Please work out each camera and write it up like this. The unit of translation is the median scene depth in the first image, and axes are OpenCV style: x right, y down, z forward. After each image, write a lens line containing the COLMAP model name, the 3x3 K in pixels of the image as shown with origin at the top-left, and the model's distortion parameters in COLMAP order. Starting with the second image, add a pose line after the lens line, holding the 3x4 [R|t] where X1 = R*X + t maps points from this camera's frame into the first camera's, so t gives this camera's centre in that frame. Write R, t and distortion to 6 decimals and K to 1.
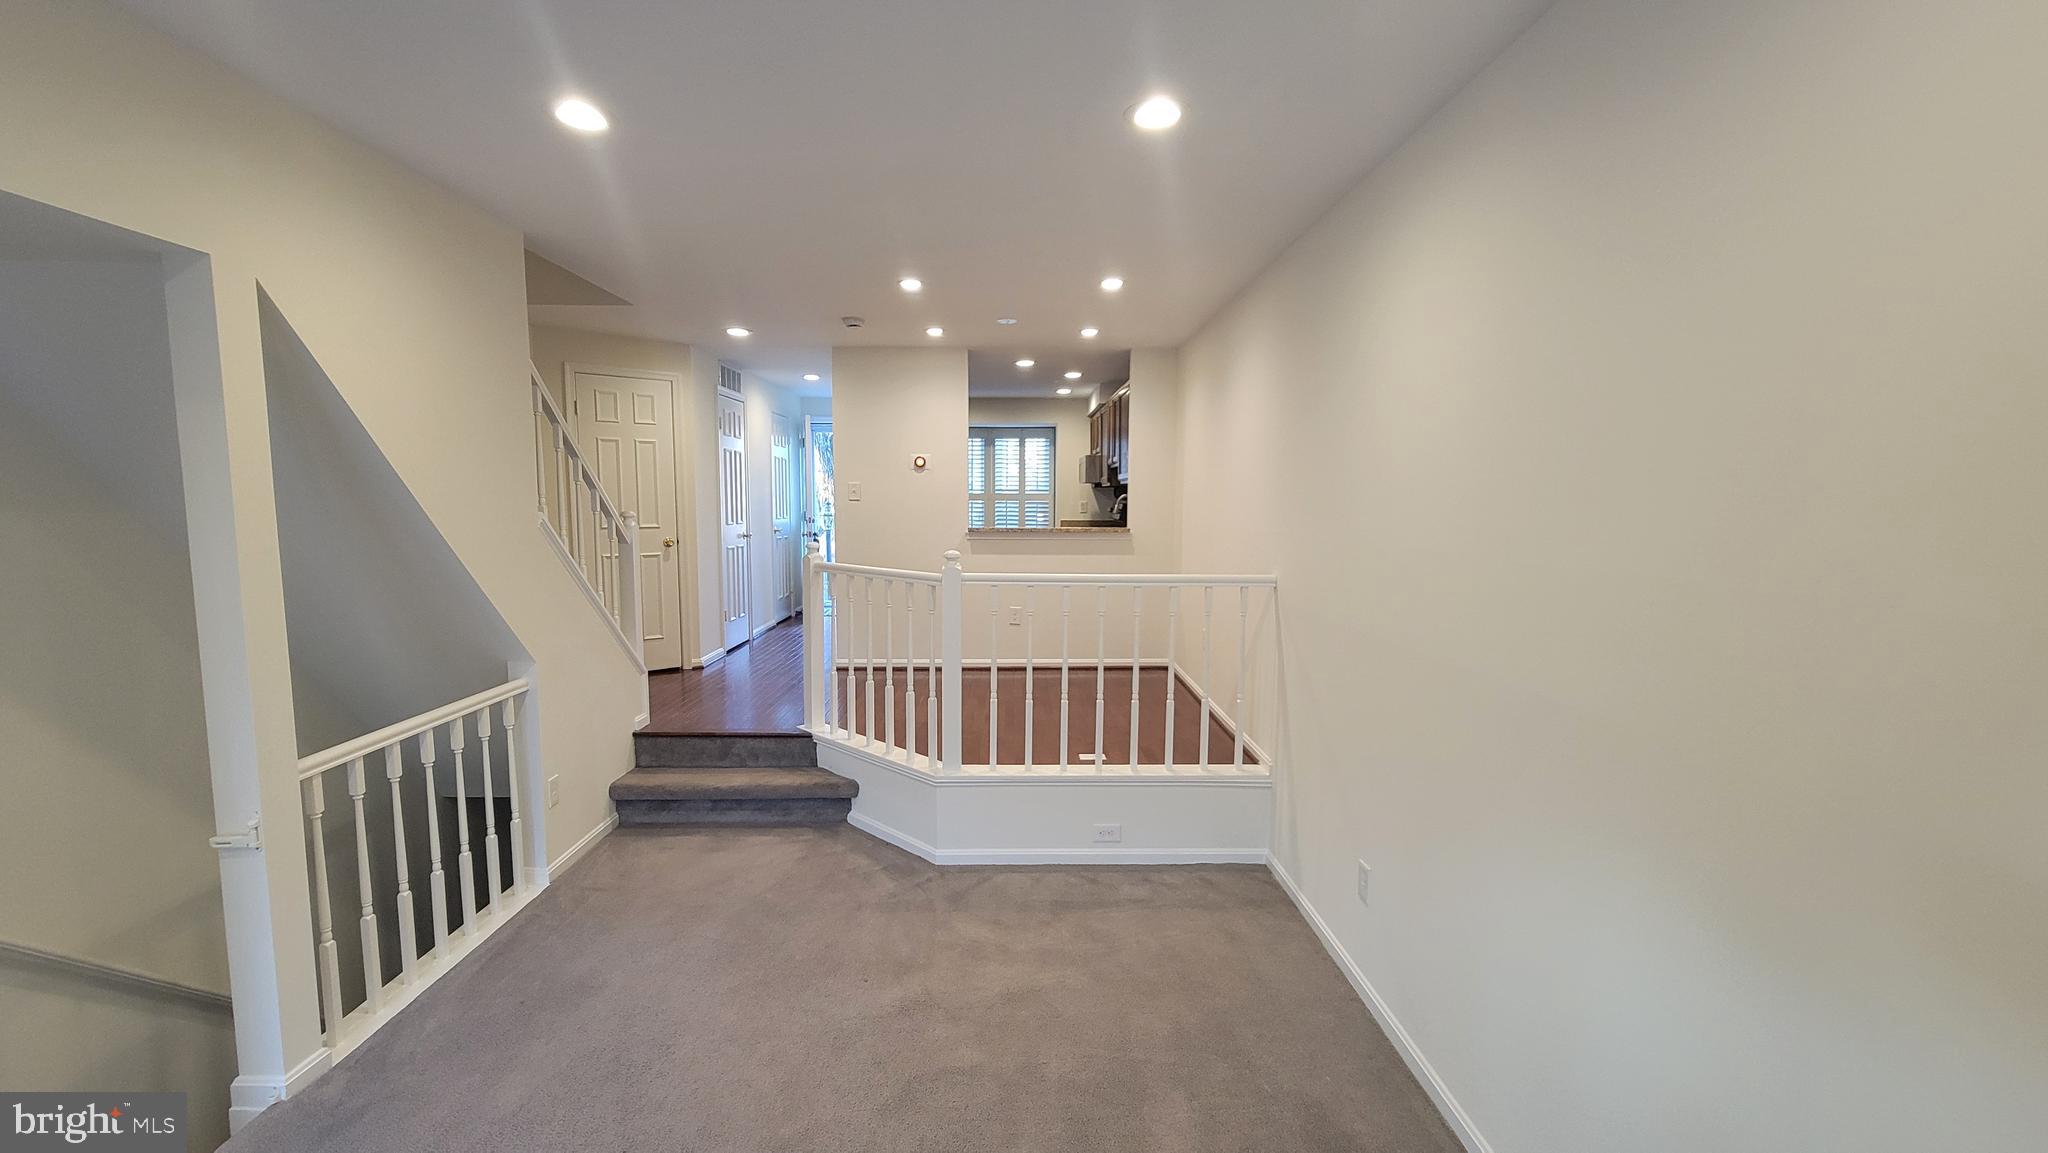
lens RADIAL K [[841.3, 0, 1023.8], [0, 841.3, 578.0], [0, 0, 1]] dist [0.001223, 0.000493]
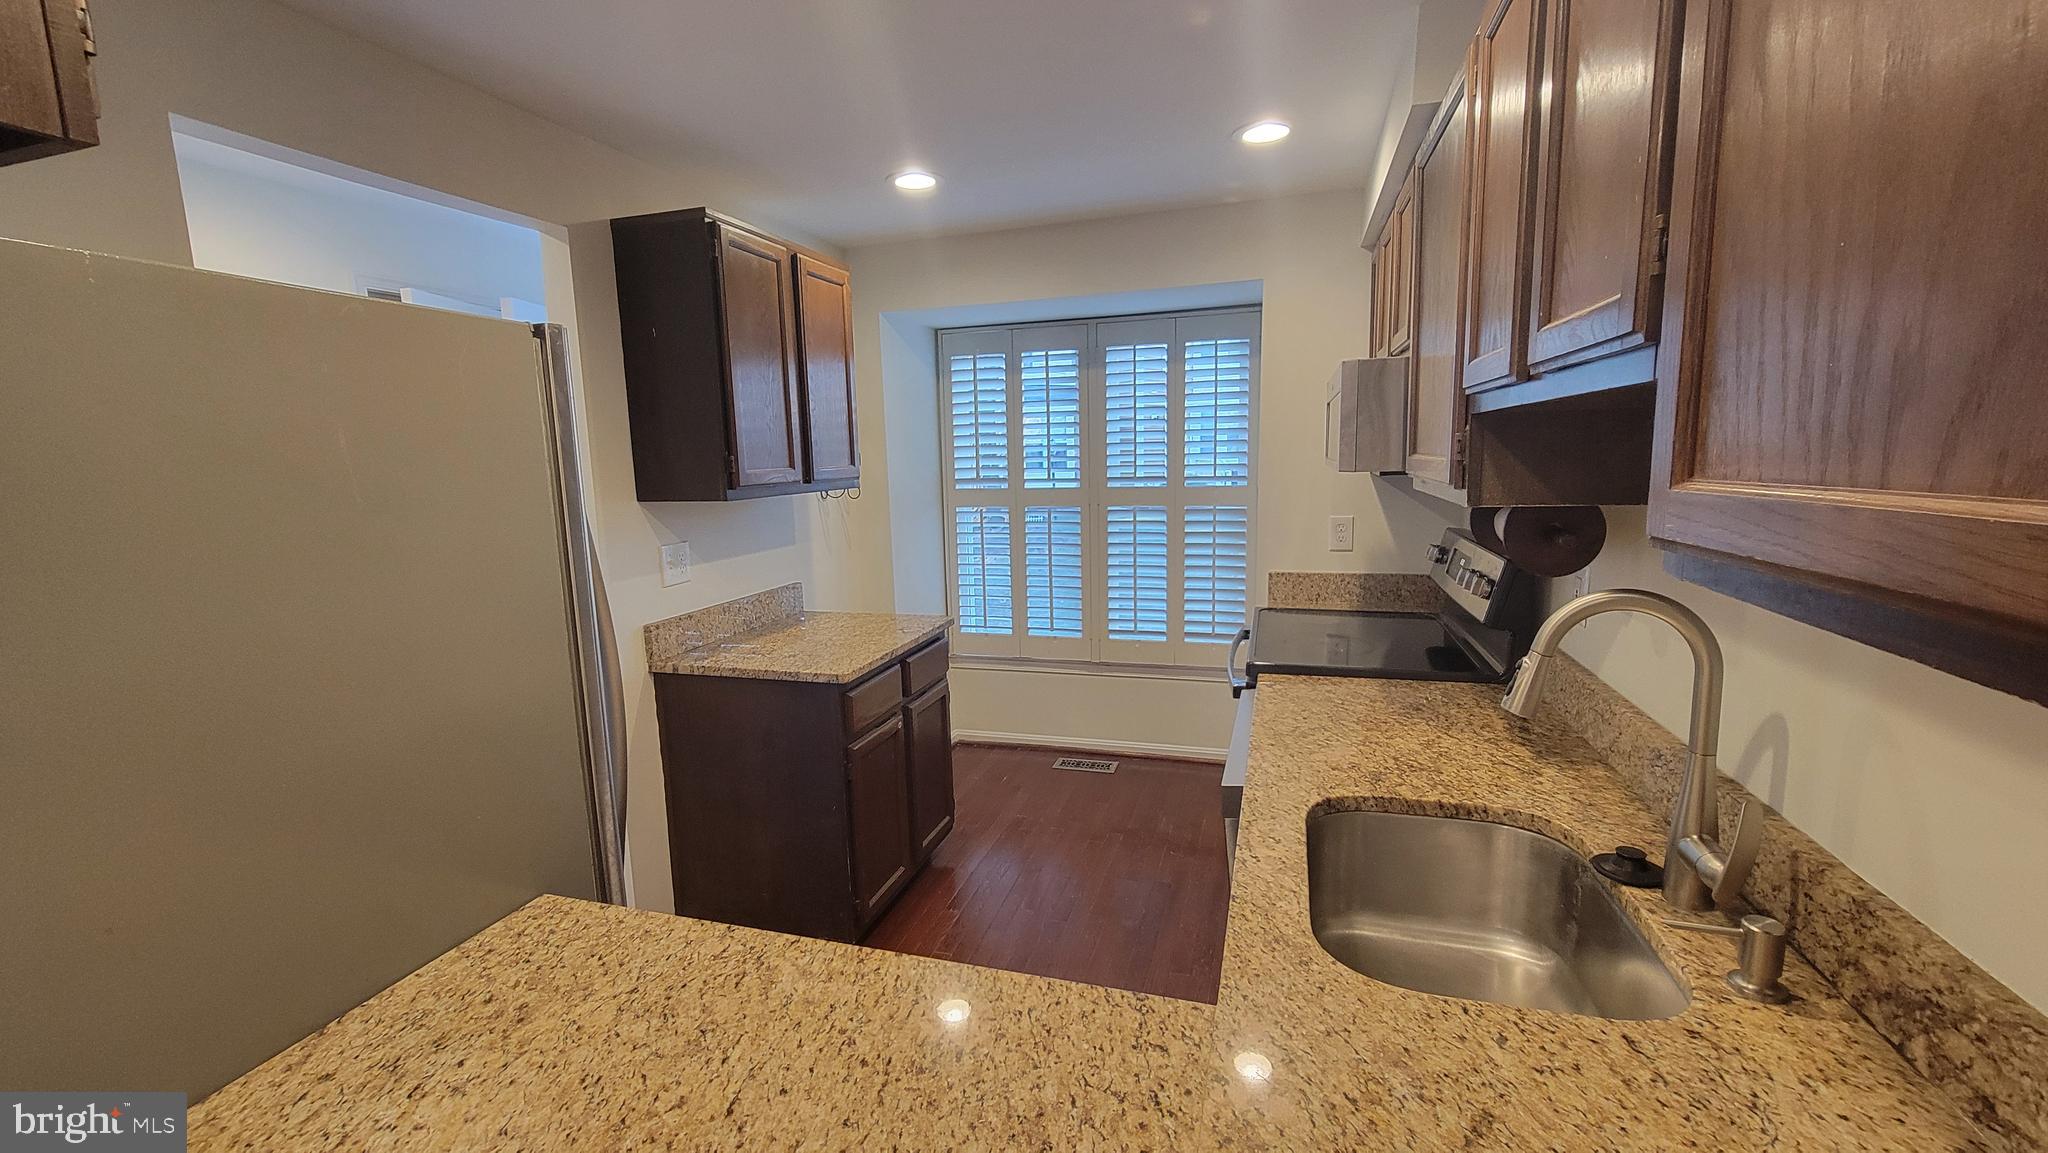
lens RADIAL K [[841.3, 0, 1021.6], [0, 841.3, 574.0], [0, 0, 1]] dist [0.001223, 0.000493]
pose [[0.954900, 0.023919, -0.295962, 0.047609], [-0.010302, 0.998819, 0.047483, -0.079007], [0.296749, -0.042293, 0.954019, 0.613159]]
